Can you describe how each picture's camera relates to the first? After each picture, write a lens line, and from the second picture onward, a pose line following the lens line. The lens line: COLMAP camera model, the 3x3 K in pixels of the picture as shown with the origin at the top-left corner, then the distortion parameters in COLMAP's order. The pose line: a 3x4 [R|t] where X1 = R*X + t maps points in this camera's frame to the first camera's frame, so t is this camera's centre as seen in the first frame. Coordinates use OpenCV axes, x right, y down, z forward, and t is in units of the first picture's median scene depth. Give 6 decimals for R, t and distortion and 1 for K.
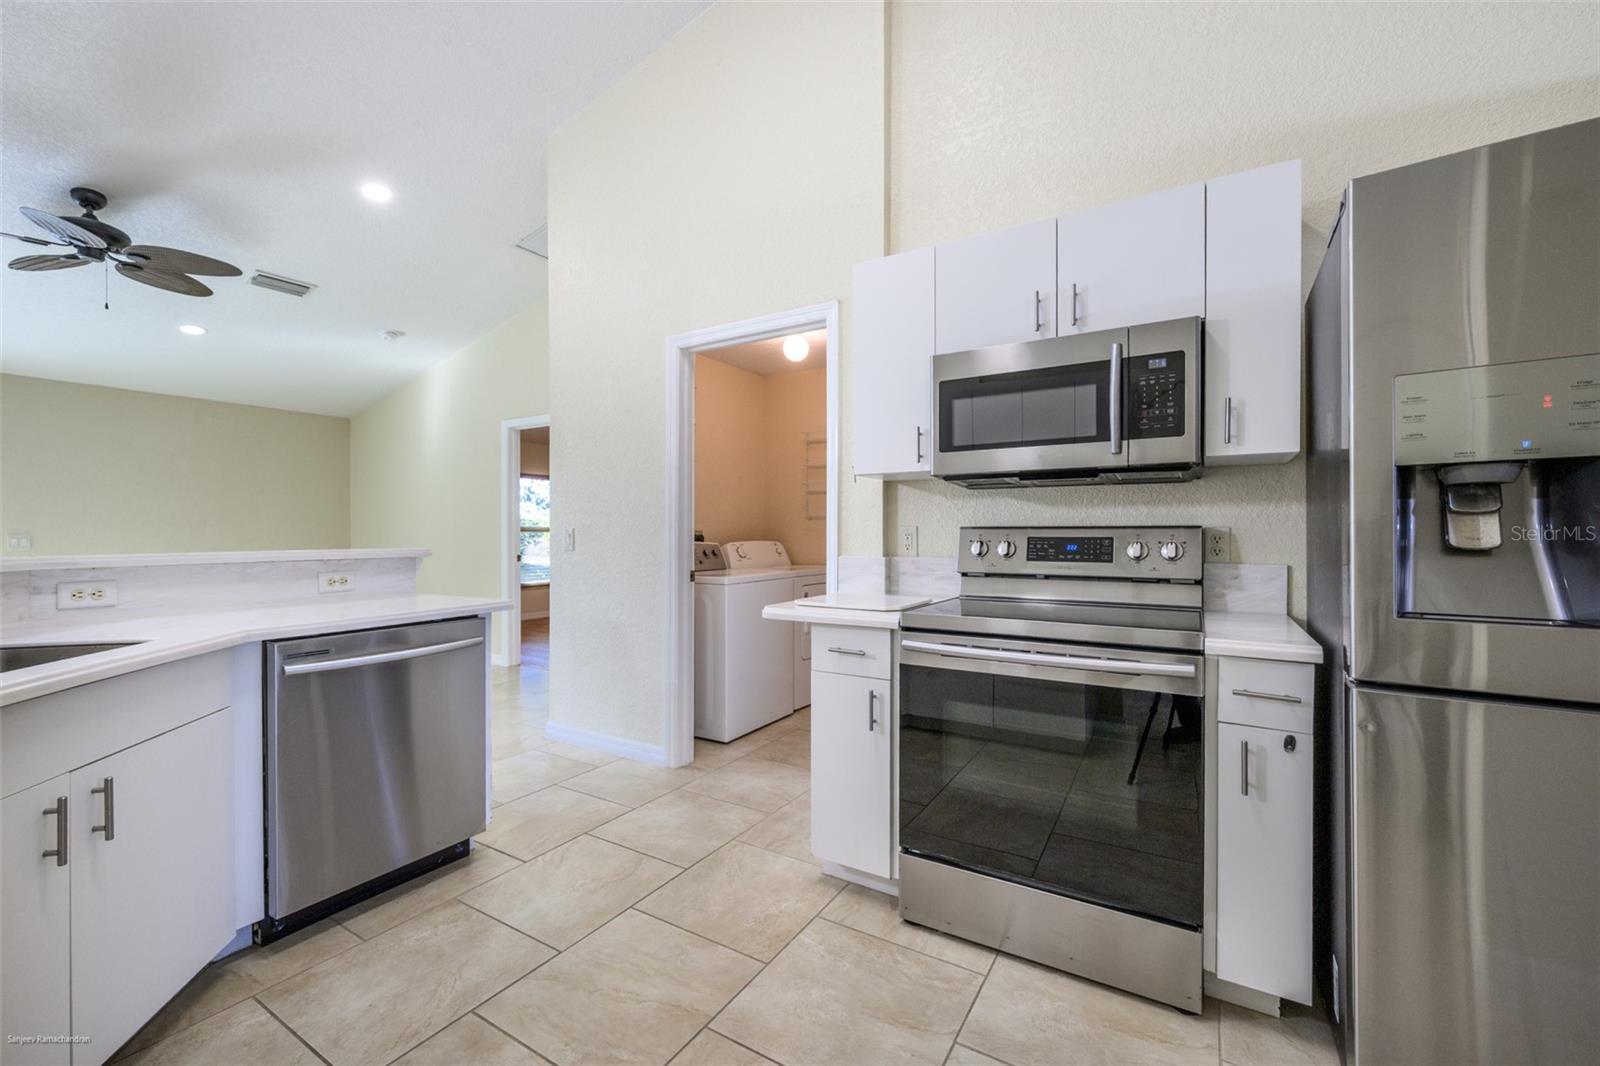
lens RADIAL K [[654.0, 0, 811.5], [0, 654.0, 535.0], [0, 0, 1]] dist [-0.002627, 0.000437]
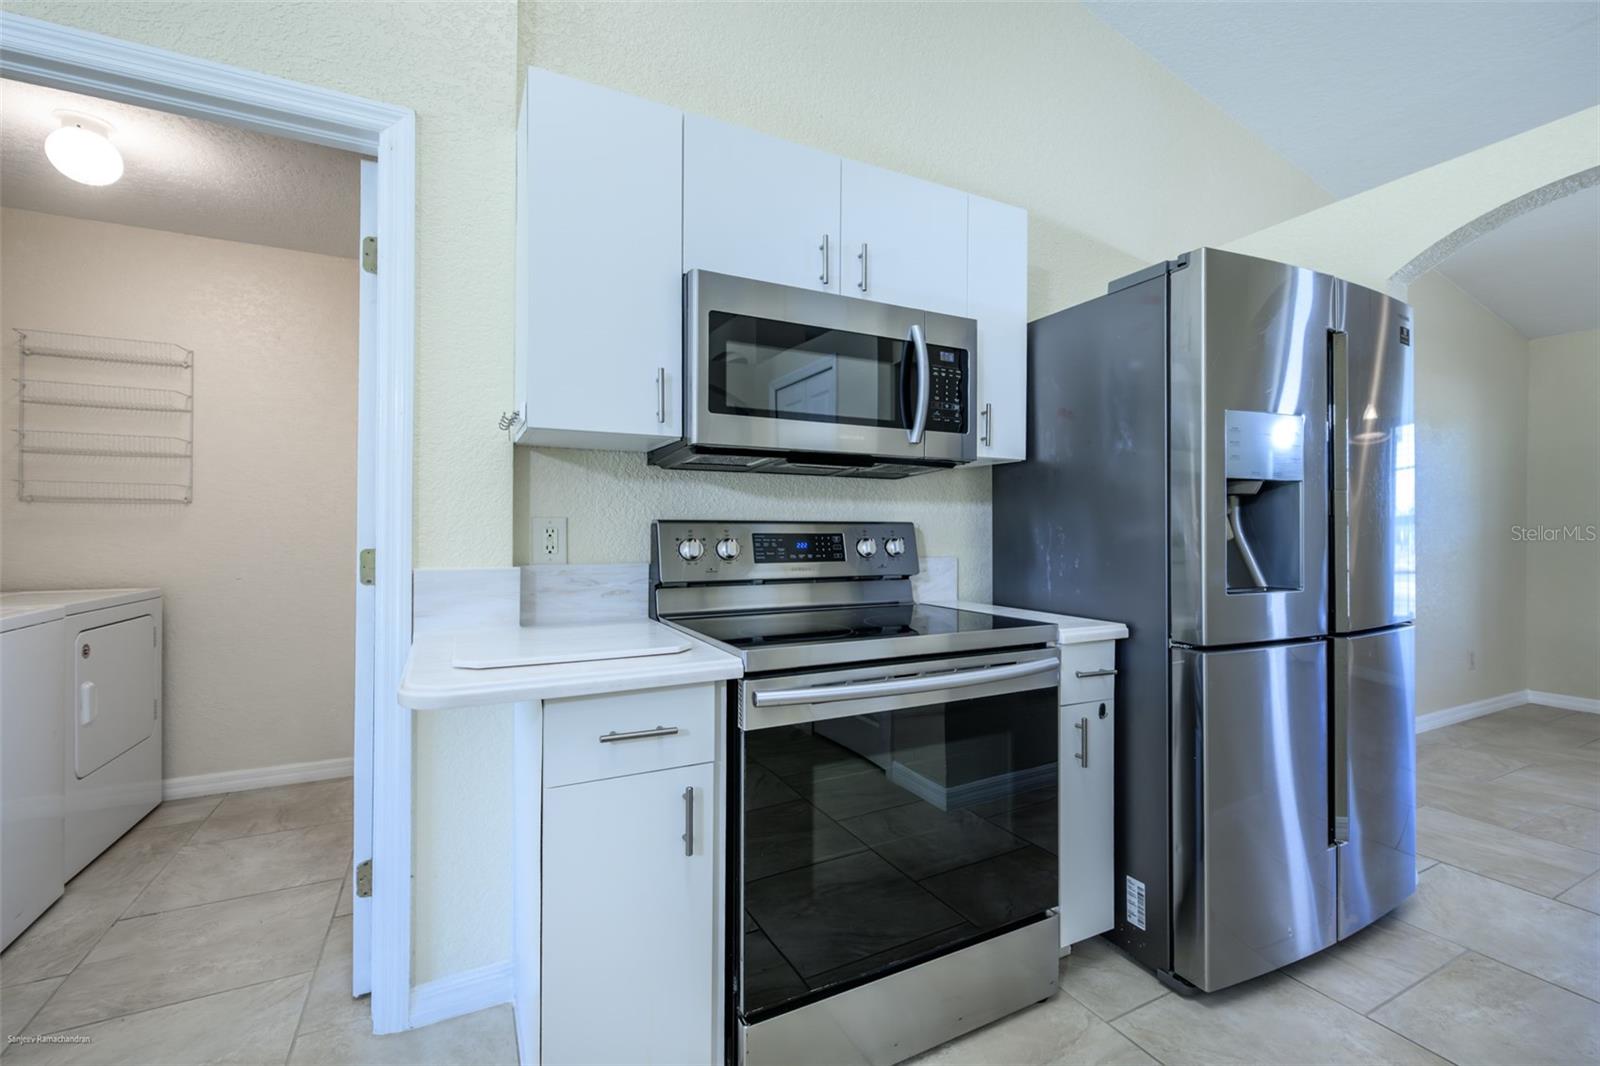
lens RADIAL K [[654.0, 0, 796.0], [0, 654.0, 526.4], [0, 0, 1]] dist [-0.002627, 0.000437]
pose [[0.509652, 0.006290, 0.860358, -0.359768], [0.000425, 0.999971, -0.007562, 0.000297], [-0.860381, 0.004220, 0.509635, 0.577732]]
